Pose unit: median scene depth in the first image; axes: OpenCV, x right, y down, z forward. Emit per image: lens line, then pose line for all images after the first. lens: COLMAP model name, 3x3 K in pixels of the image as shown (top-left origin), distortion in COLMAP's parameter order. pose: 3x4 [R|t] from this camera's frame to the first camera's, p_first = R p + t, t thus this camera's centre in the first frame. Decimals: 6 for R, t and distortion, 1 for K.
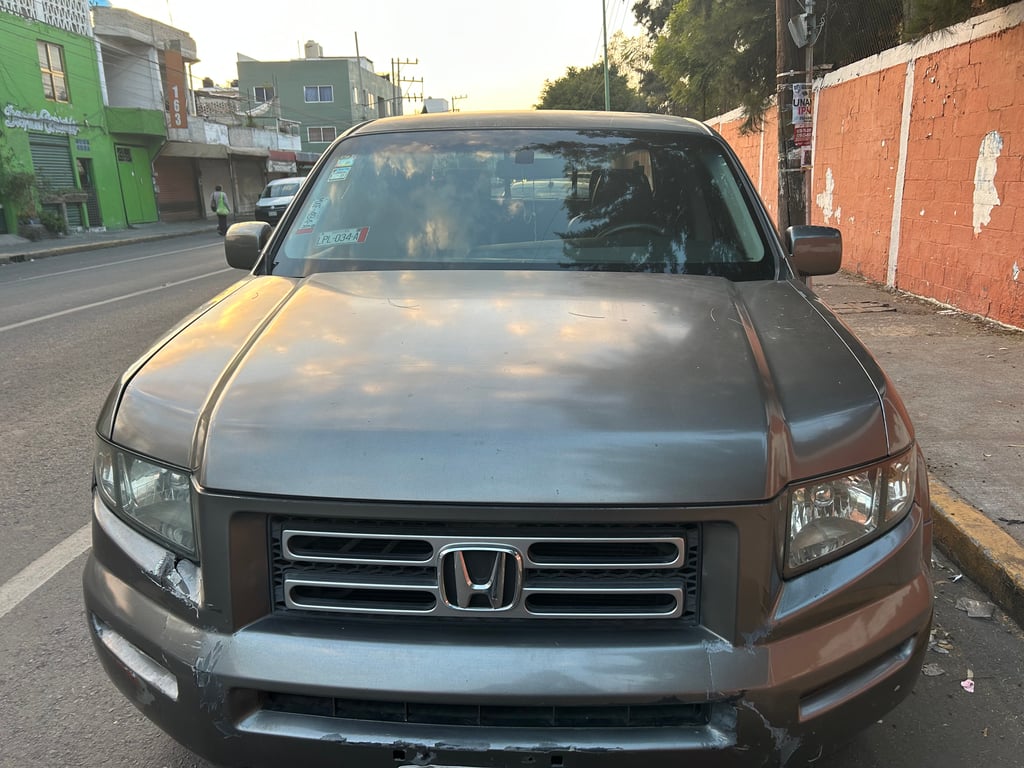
lens RADIAL K [[779.1, 0, 520.5], [0, 779.1, 382.0], [0, 0, 1]] dist [0.048661, -0.054128]
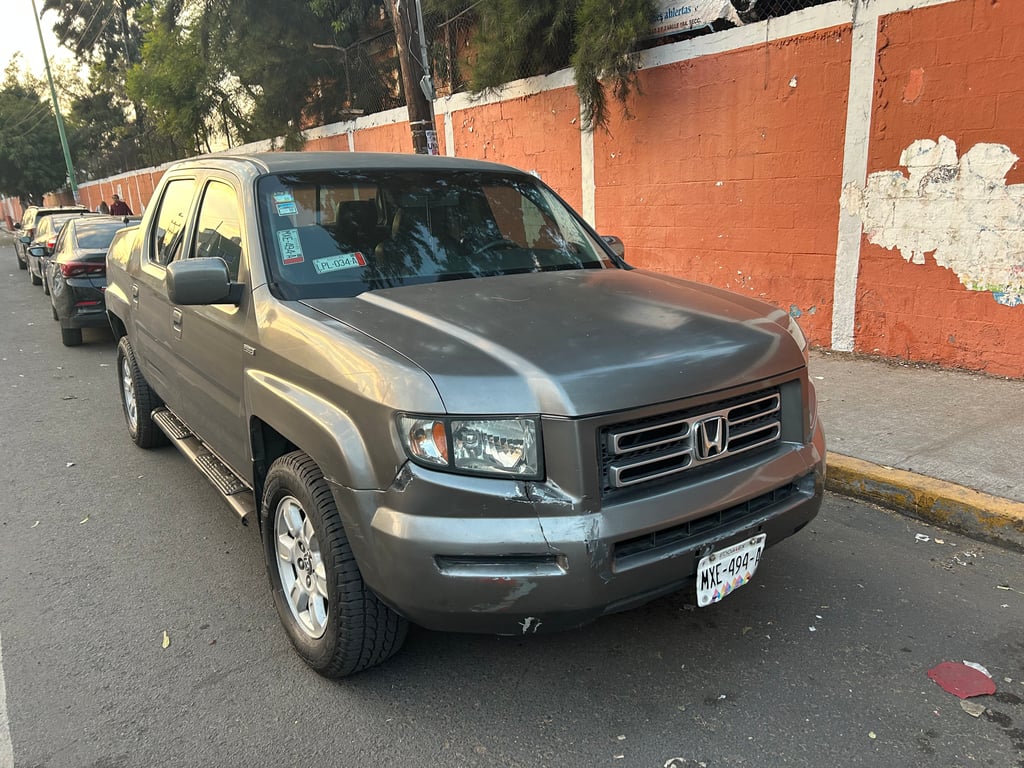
lens RADIAL K [[779.1, 0, 515.5], [0, 779.1, 384.8], [0, 0, 1]] dist [0.048661, -0.054128]
pose [[0.781824, -0.159823, 0.602667, -0.302807], [0.180958, 0.983148, 0.025972, 0.004264], [-0.596662, 0.088752, 0.797570, -0.022302]]
